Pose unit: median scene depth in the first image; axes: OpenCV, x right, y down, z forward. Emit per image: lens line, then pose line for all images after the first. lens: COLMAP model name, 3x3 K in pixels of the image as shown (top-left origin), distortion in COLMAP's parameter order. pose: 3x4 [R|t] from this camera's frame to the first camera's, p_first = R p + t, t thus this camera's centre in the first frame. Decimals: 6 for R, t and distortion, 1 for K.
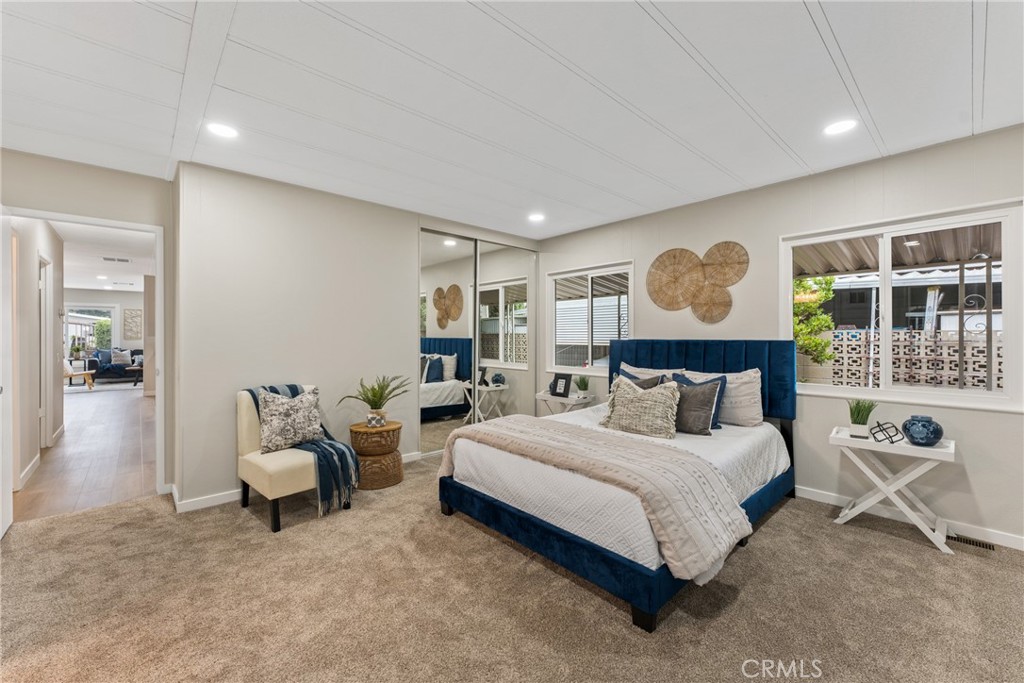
lens RADIAL K [[414.3, 0, 516.6], [0, 414.3, 336.6], [0, 0, 1]] dist [-0.008217, 0.001059]
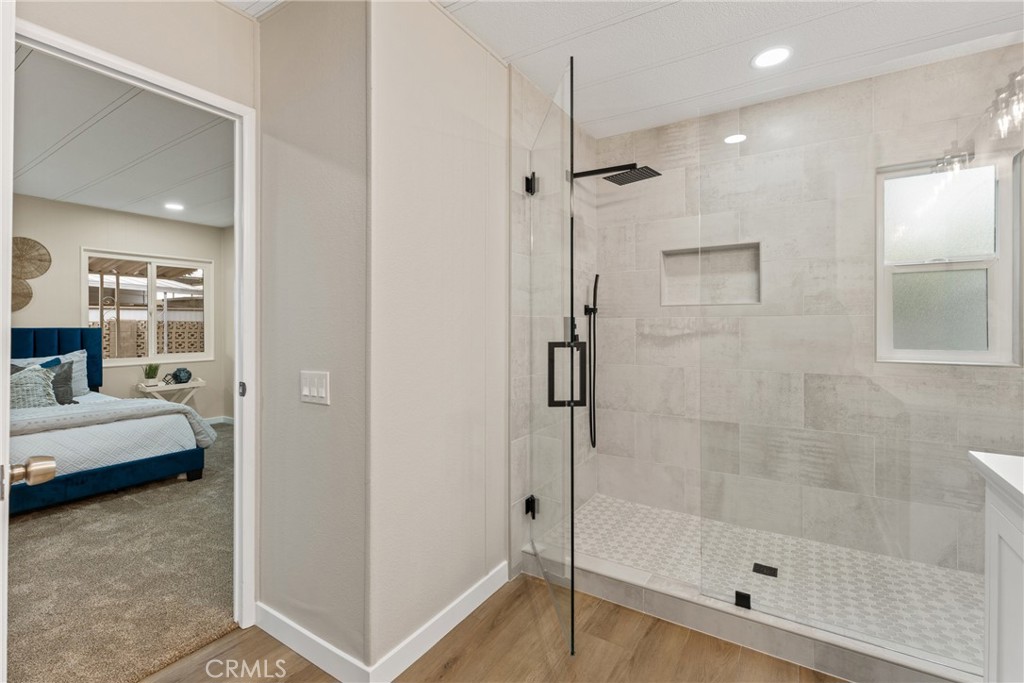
lens RADIAL K [[458.6, 0, 510.7], [0, 458.6, 324.6], [0, 0, 1]] dist [-0.002685, -0.000097]
pose [[-0.256893, 0.001998, 0.966438, -1.010665], [0.001868, 0.999997, -0.001571, 0.003207], [-0.966438, 0.001402, -0.256896, 0.074815]]
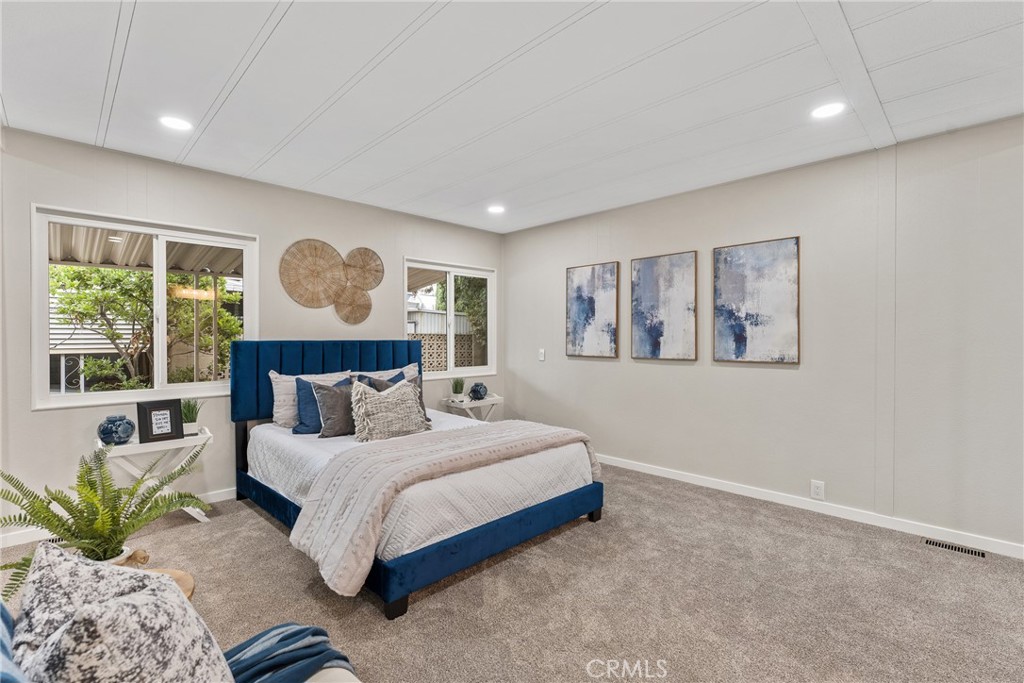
lens RADIAL K [[458.6, 0, 512.1], [0, 458.6, 340.0], [0, 0, 1]] dist [-0.002685, -0.000097]
pose [[-0.034299, -0.004815, 0.999400, -0.708541], [-0.002515, 0.999986, 0.004732, 0.000768], [-0.999408, -0.002351, -0.034310, 0.680918]]
